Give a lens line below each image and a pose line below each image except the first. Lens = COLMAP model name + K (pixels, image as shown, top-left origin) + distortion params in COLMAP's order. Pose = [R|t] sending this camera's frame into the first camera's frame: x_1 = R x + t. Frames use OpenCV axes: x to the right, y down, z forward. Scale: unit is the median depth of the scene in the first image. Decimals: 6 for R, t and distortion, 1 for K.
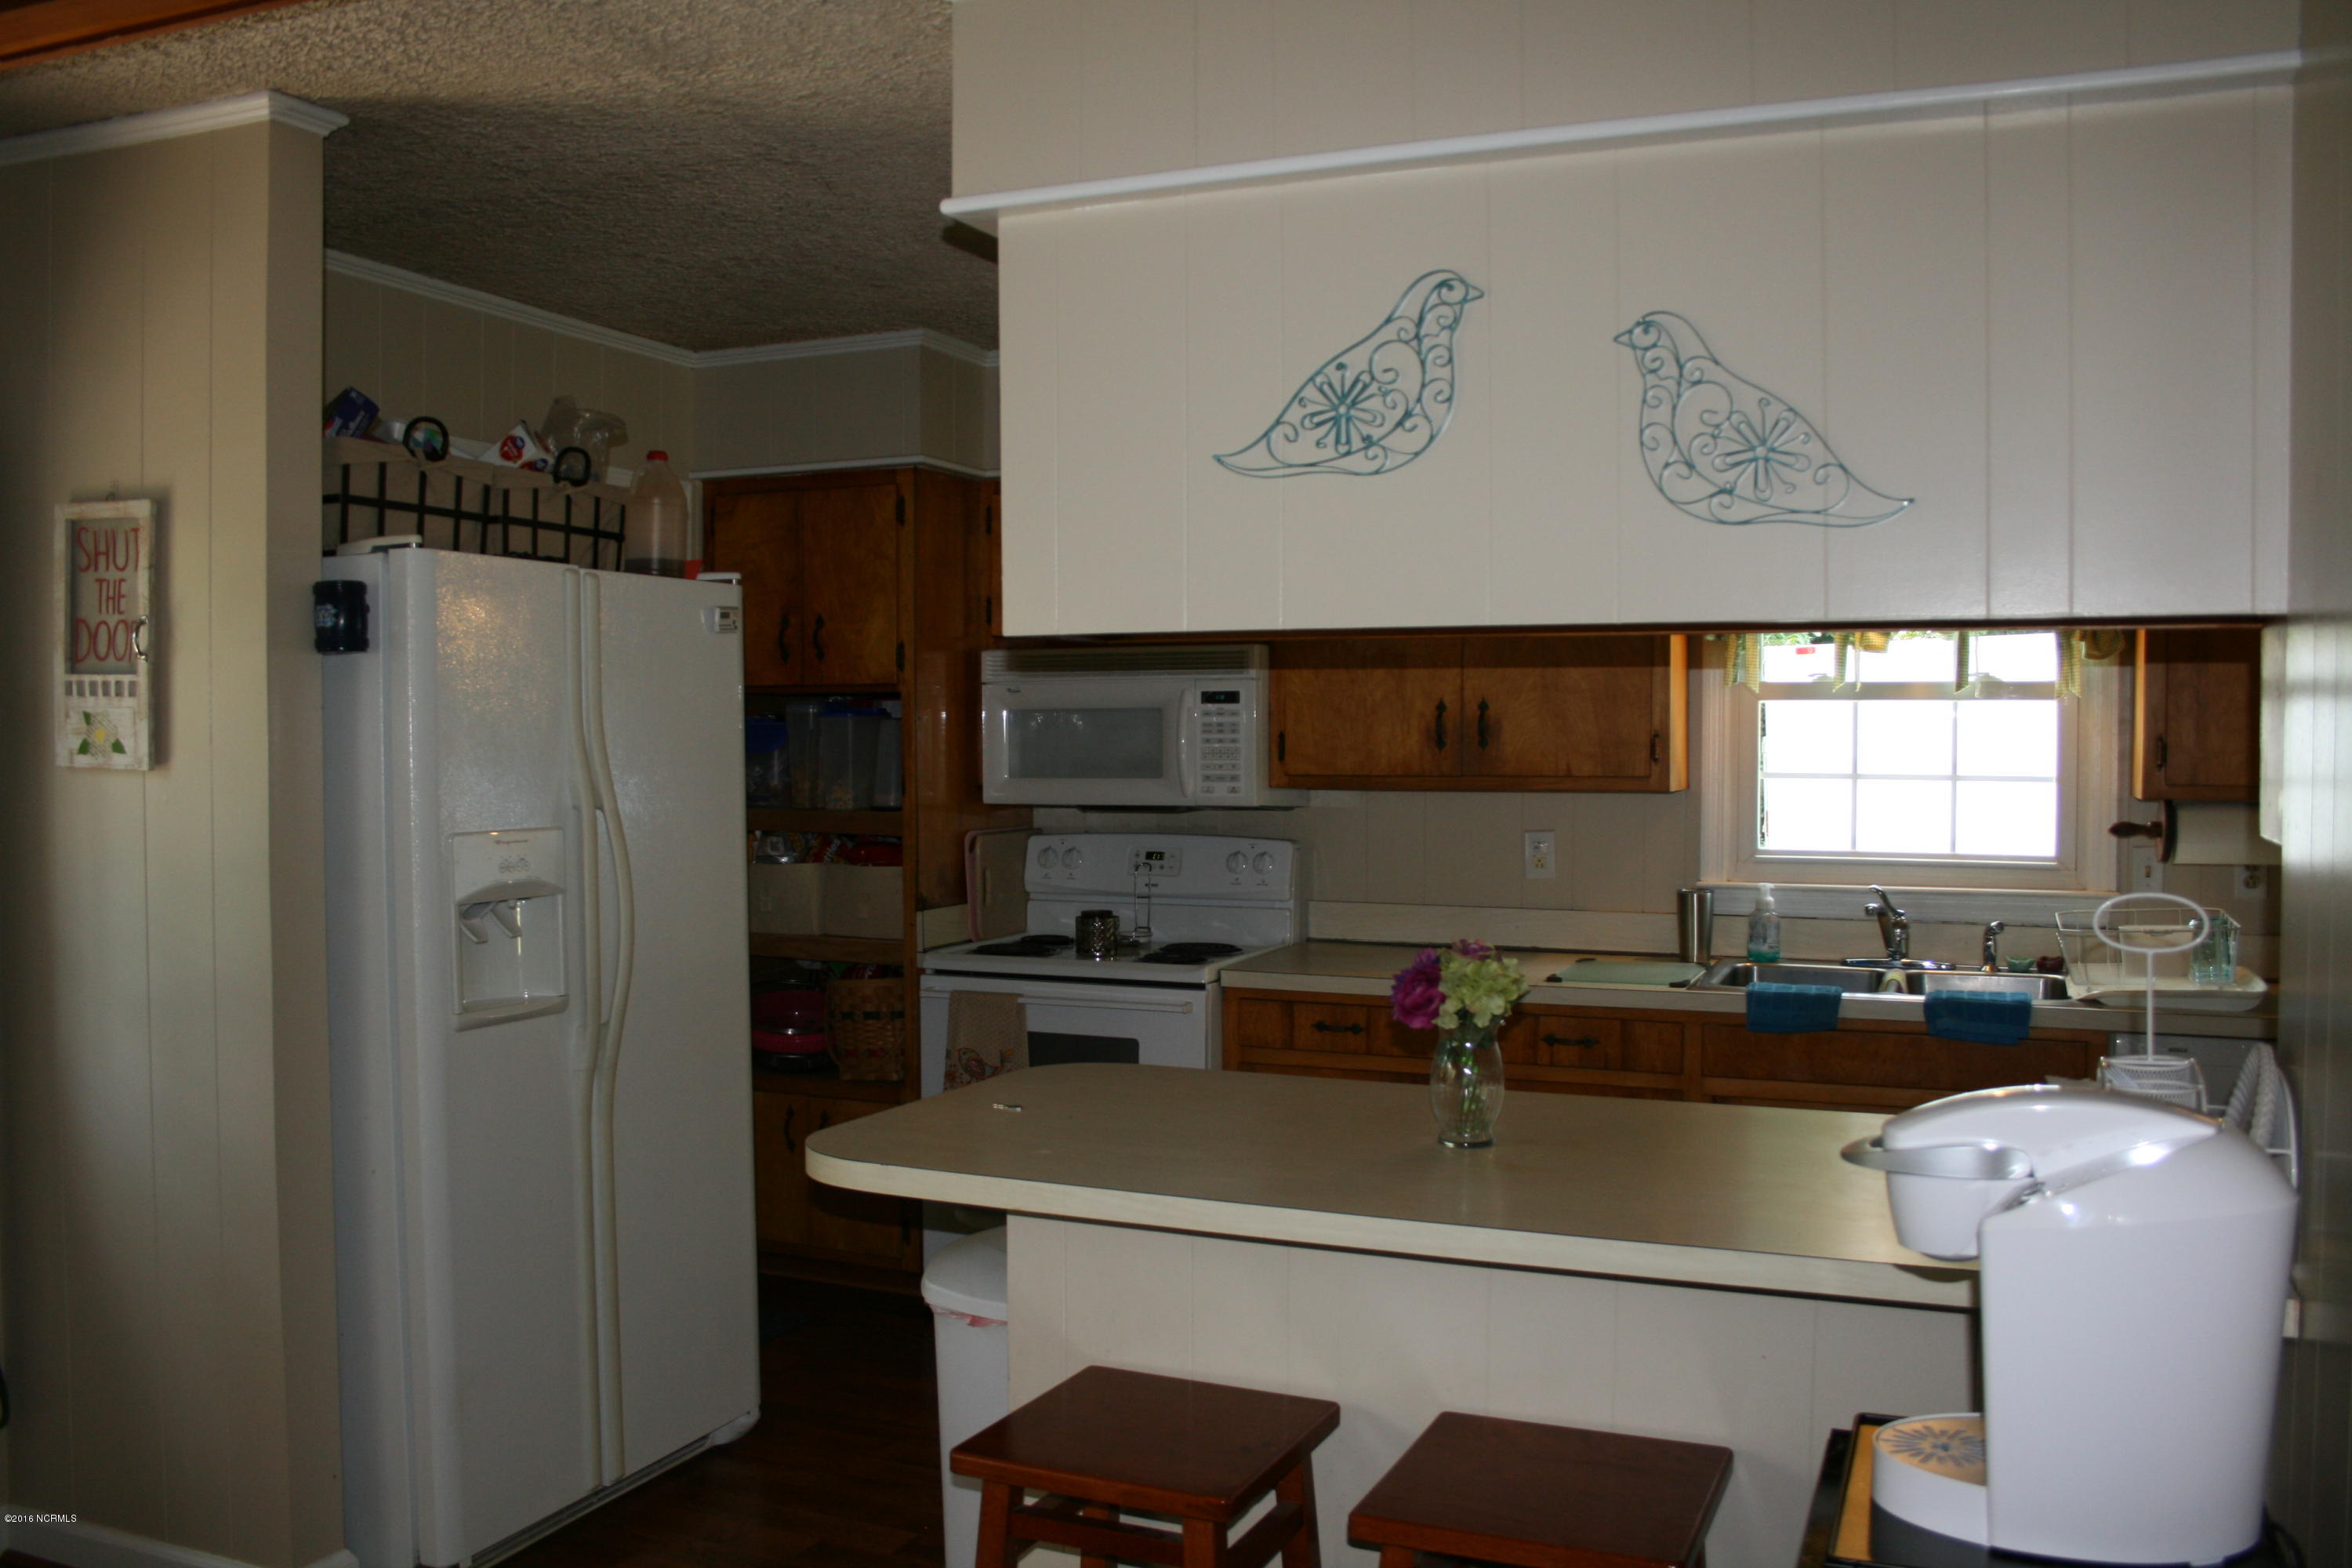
lens RADIAL K [[1969.5, 0, 1168.4], [0, 1969.5, 813.2], [0, 0, 1]] dist [-0.158197, 0.139787]
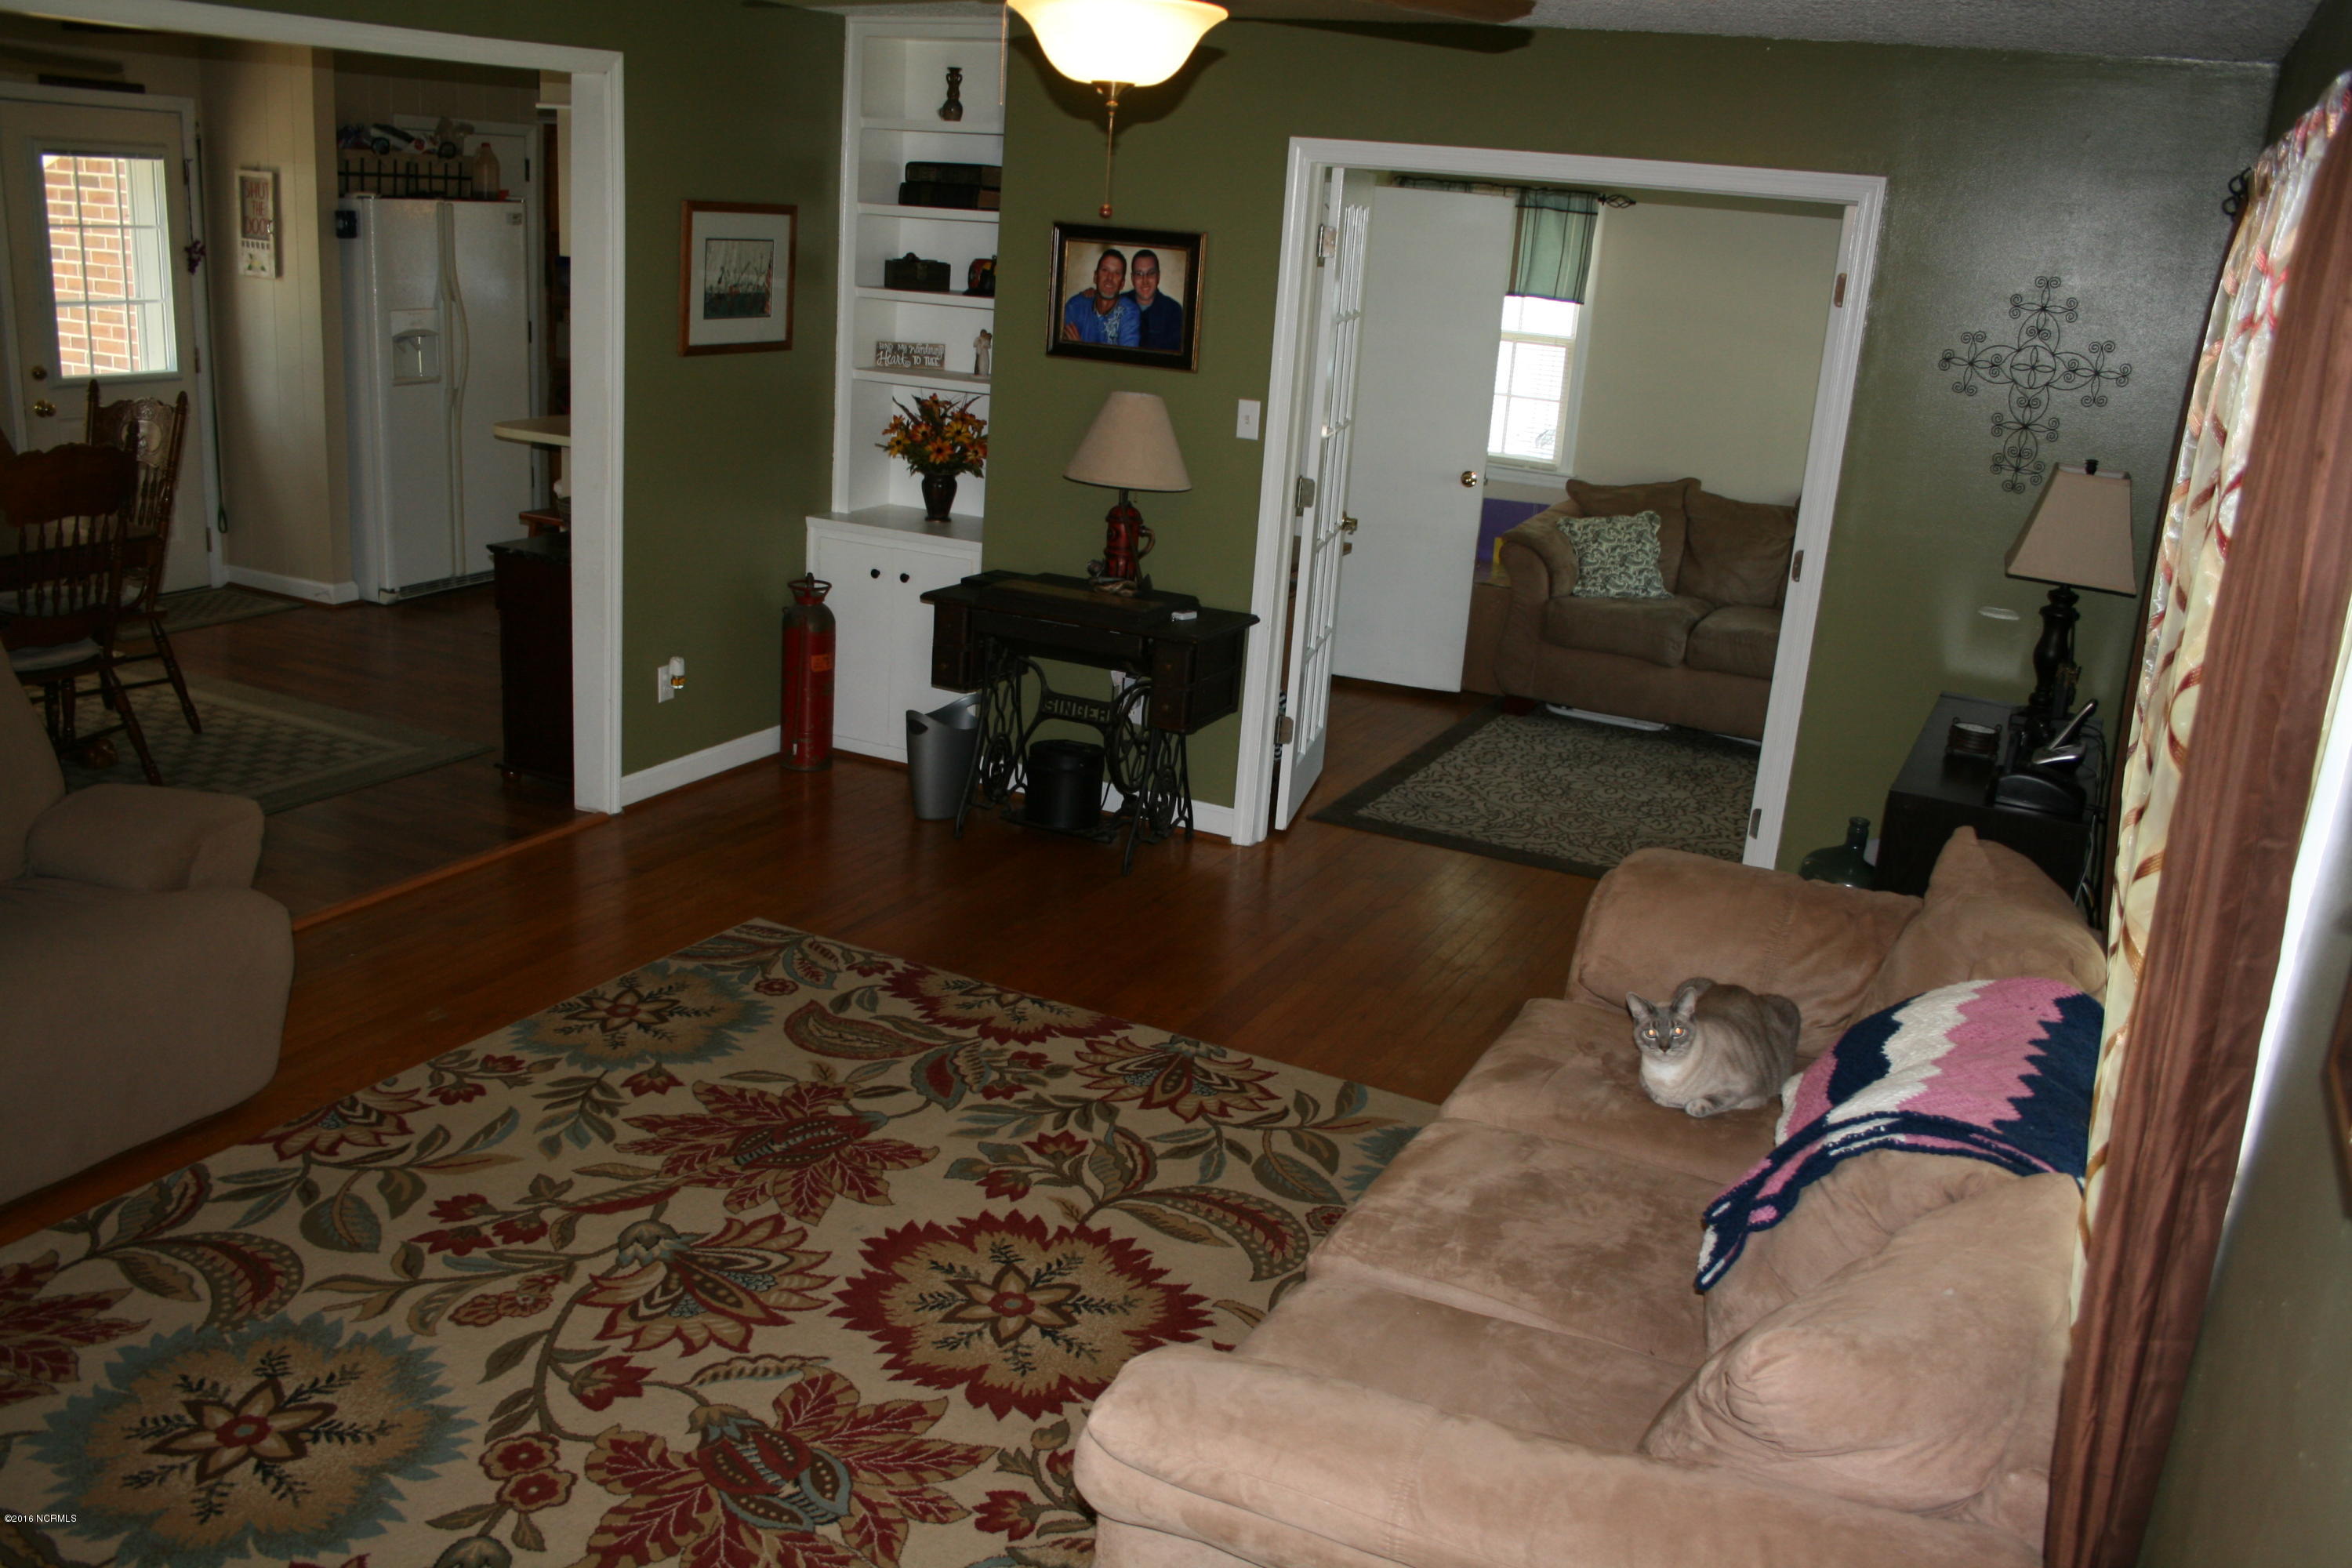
lens RADIAL K [[1969.5, 0, 1168.4], [0, 1969.5, 813.2], [0, 0, 1]] dist [-0.158197, 0.139787]
pose [[0.996201, 0.082334, -0.028352, 0.667156], [-0.072044, 0.962174, 0.262737, -0.073505], [0.048912, -0.259696, 0.964451, -1.339633]]
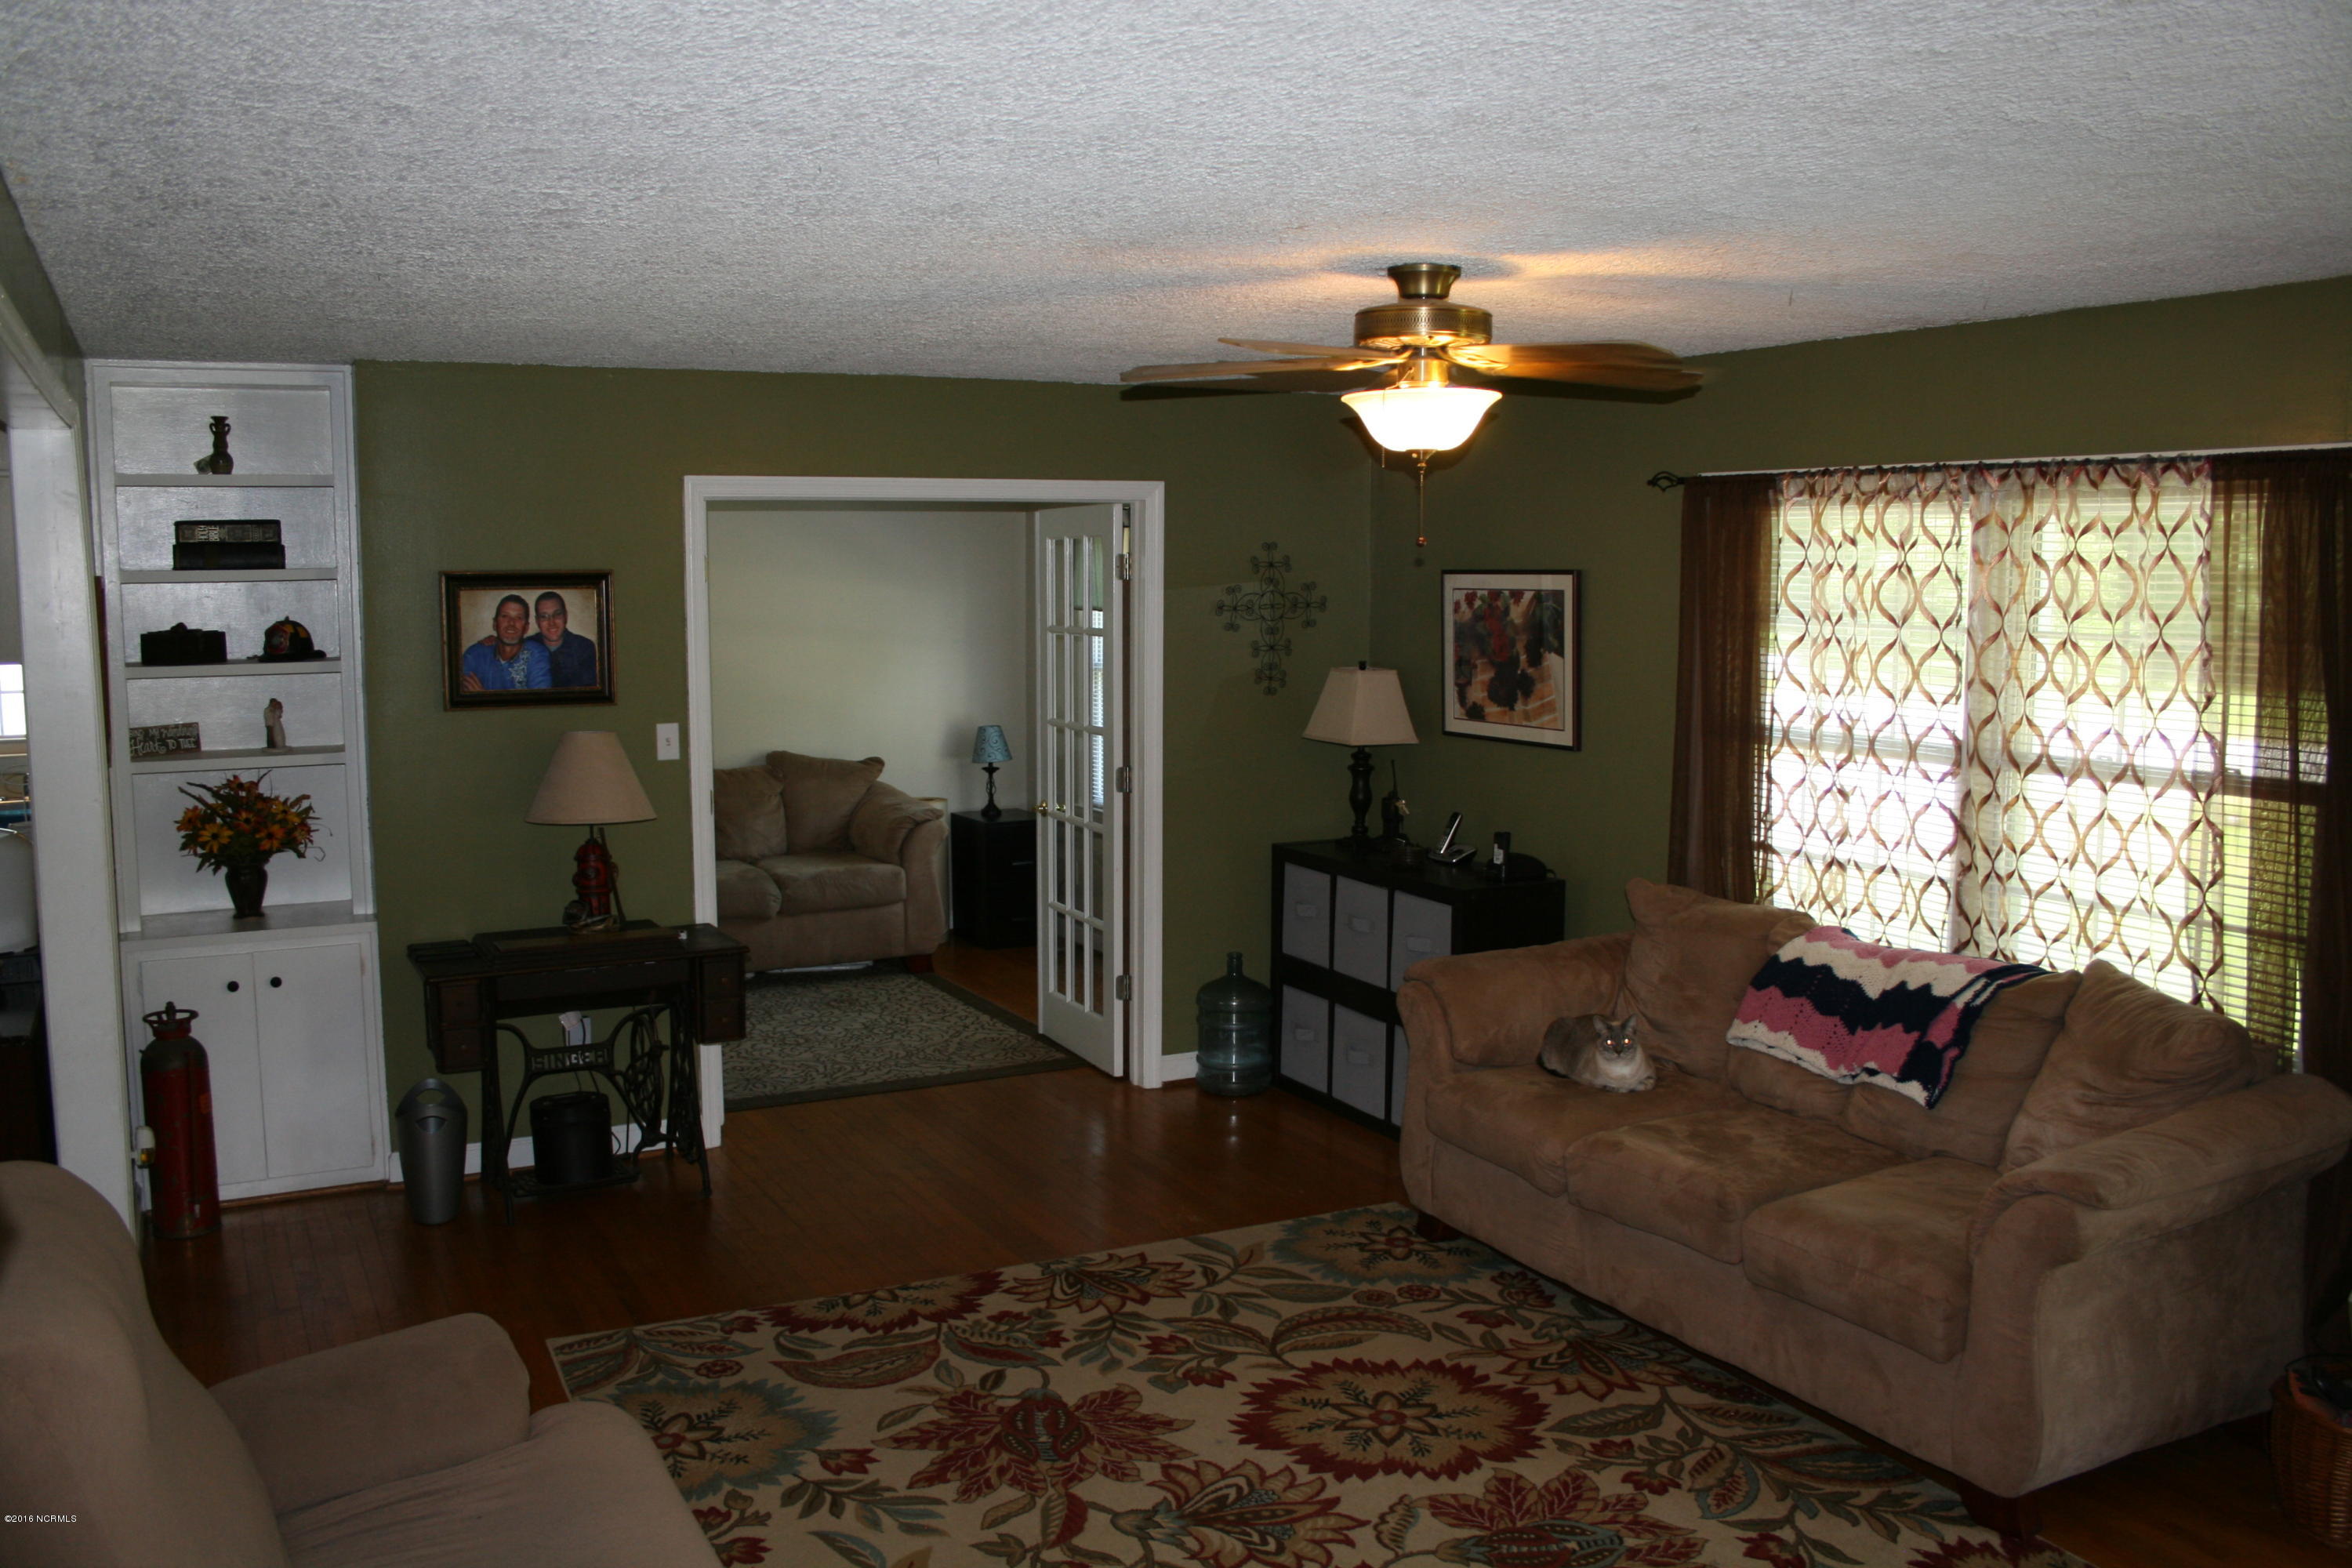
lens RADIAL K [[1969.5, 0, 1168.4], [0, 1969.5, 813.2], [0, 0, 1]] dist [-0.158197, 0.139787]
pose [[0.632169, -0.097570, 0.768662, -0.302977], [0.029646, 0.994359, 0.101837, -0.064241], [-0.774263, -0.041590, 0.631496, -1.107317]]
